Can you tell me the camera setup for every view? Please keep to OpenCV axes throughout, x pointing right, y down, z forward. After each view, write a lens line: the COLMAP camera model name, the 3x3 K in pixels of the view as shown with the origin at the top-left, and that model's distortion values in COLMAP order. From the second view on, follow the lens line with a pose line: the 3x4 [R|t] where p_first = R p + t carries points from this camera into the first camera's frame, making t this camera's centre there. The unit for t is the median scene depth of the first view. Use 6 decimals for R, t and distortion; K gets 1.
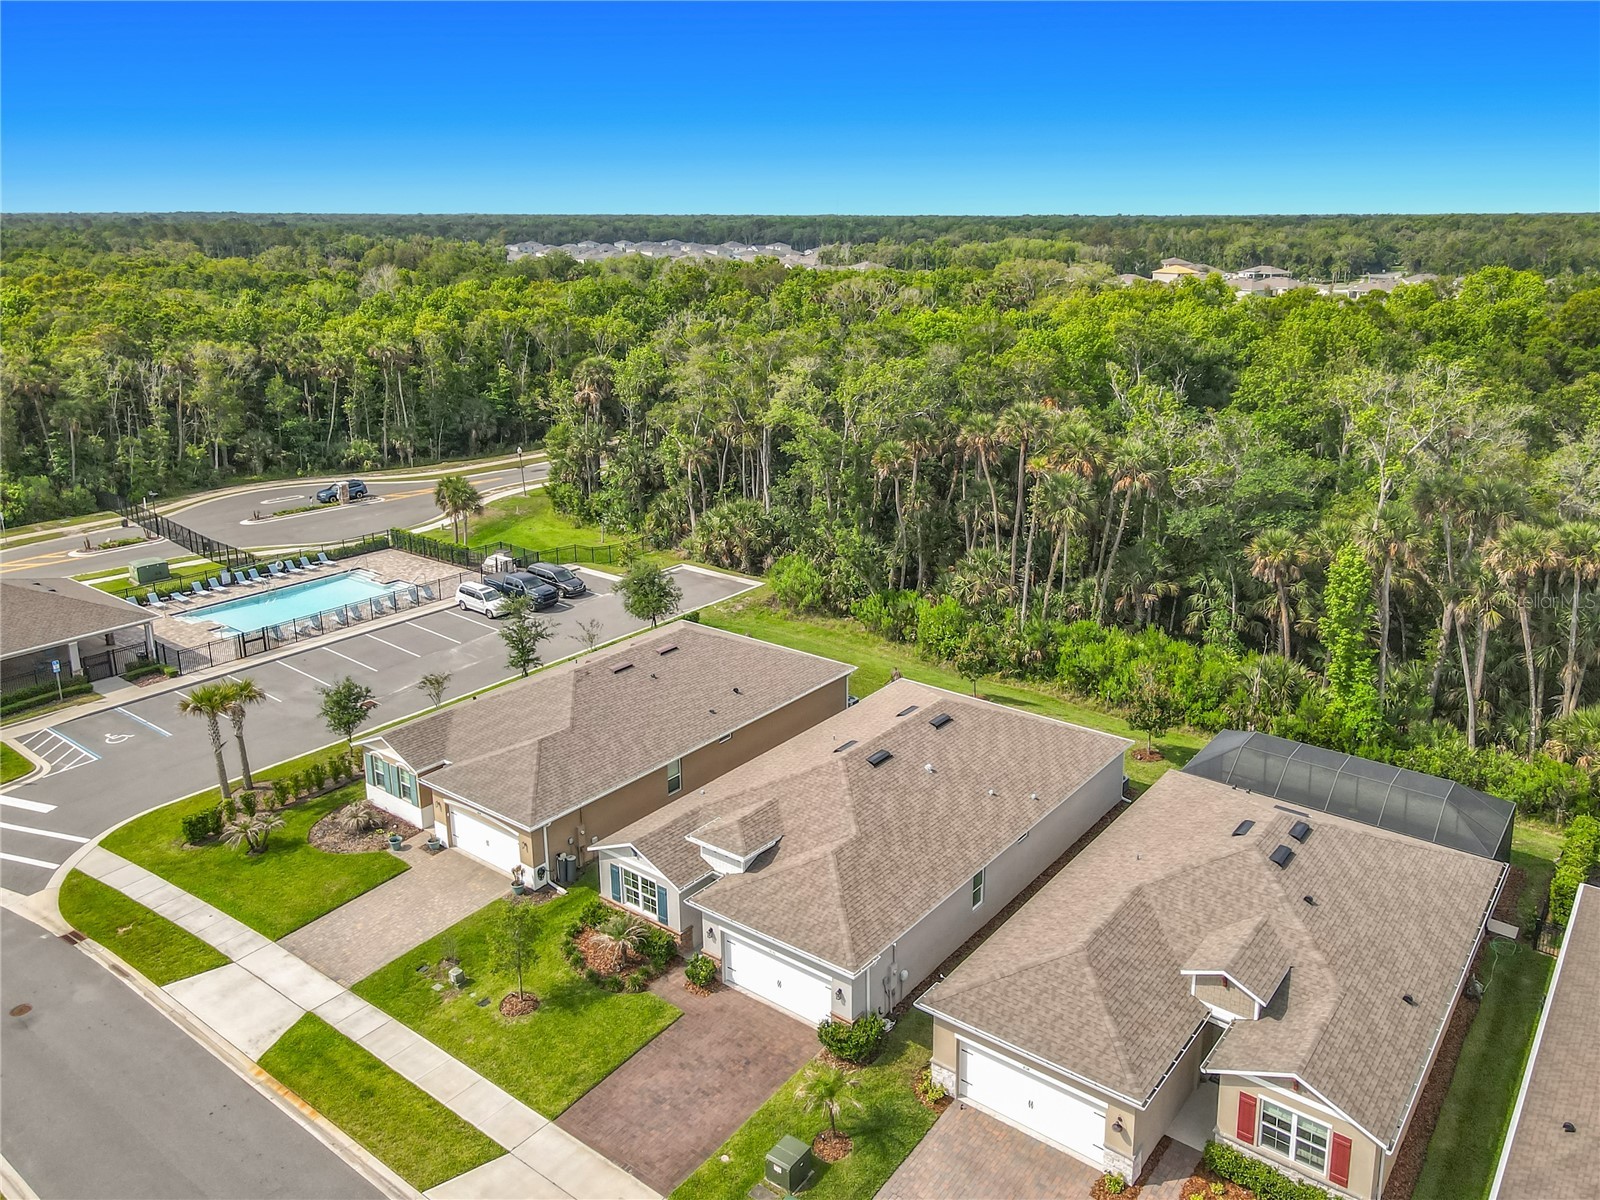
lens RADIAL K [[1171.2, 0, 894.9], [0, 1171.2, 469.4], [0, 0, 1]] dist [0.020636, -0.001261]
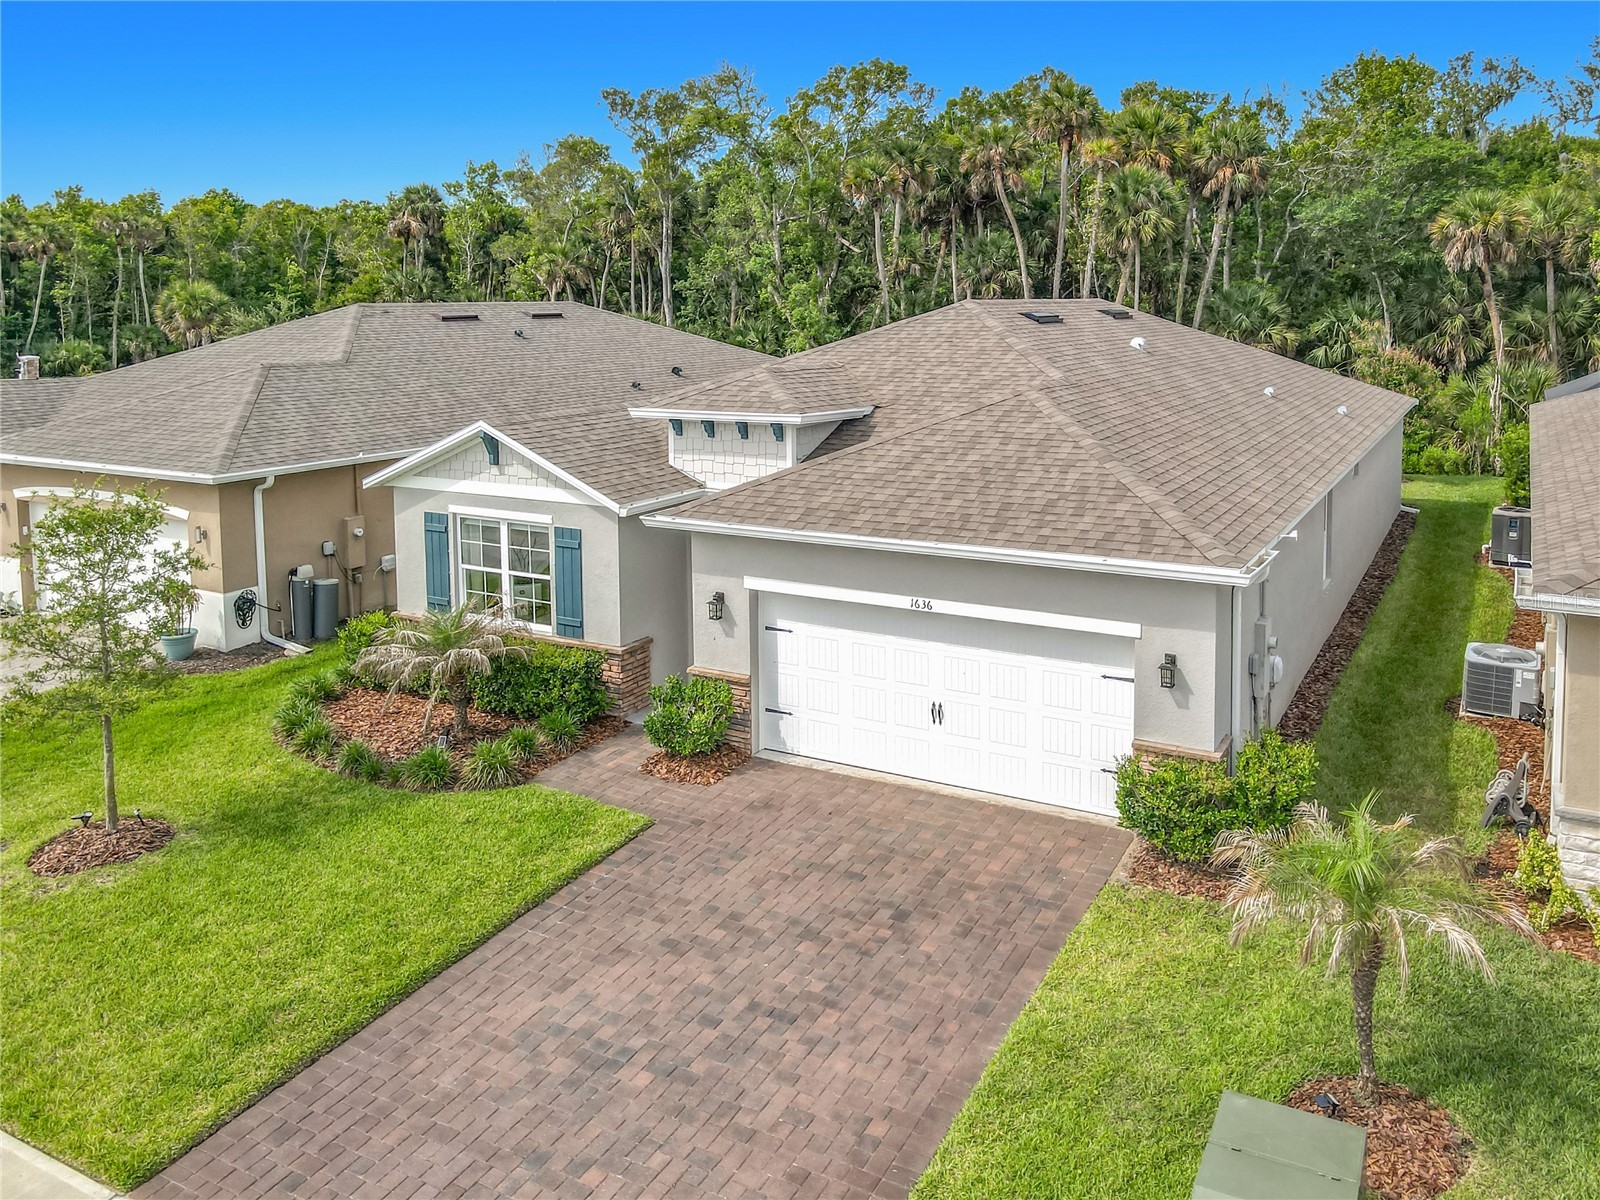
lens RADIAL K [[1171.2, 0, 918.8], [0, 1171.2, 384.6], [0, 0, 1]] dist [0.020636, -0.001261]
pose [[0.988482, -0.020785, 0.149903, -0.141621], [0.041836, 0.989453, -0.138681, 0.361935], [-0.145439, 0.143356, 0.978926, 0.606109]]
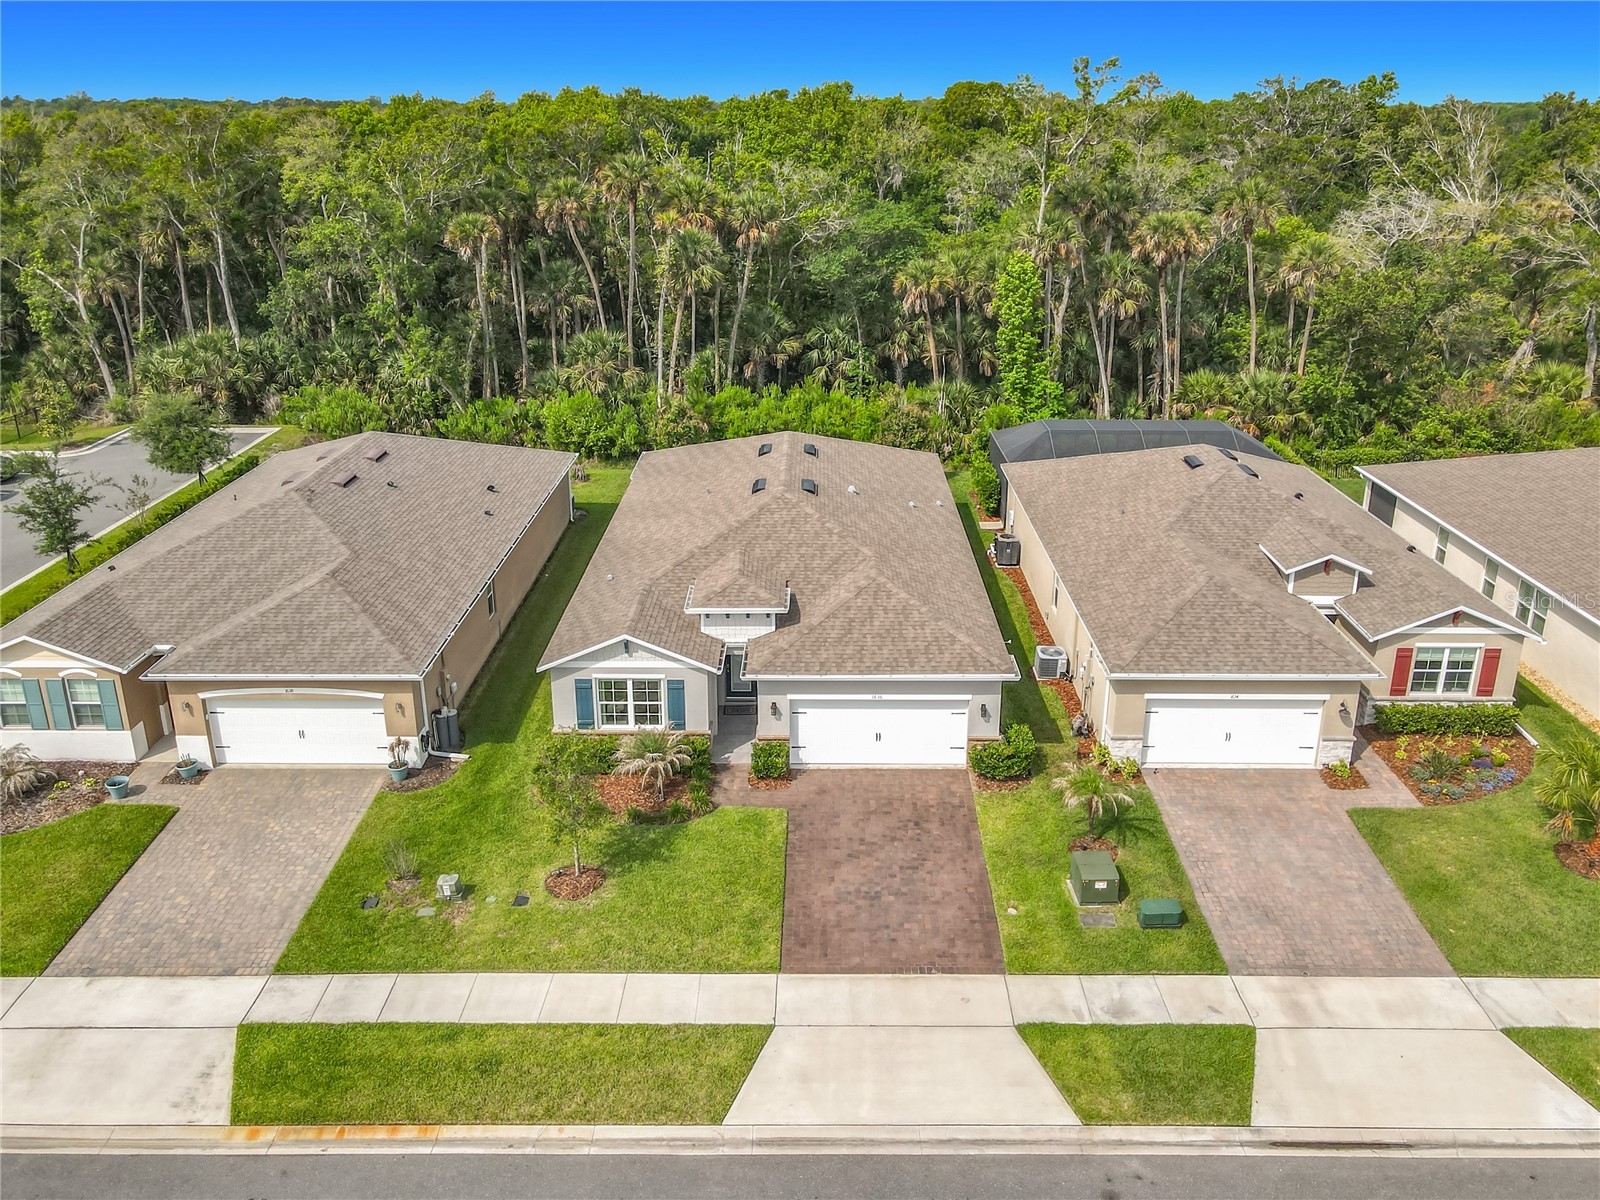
lens RADIAL K [[1171.2, 0, 803.0], [0, 1171.2, 416.9], [0, 0, 1]] dist [0.020636, -0.001261]
pose [[0.815454, -0.144309, 0.560544, -0.517702], [0.120386, 0.989529, 0.079618, 0.139986], [-0.566164, 0.002556, 0.824289, 0.340434]]
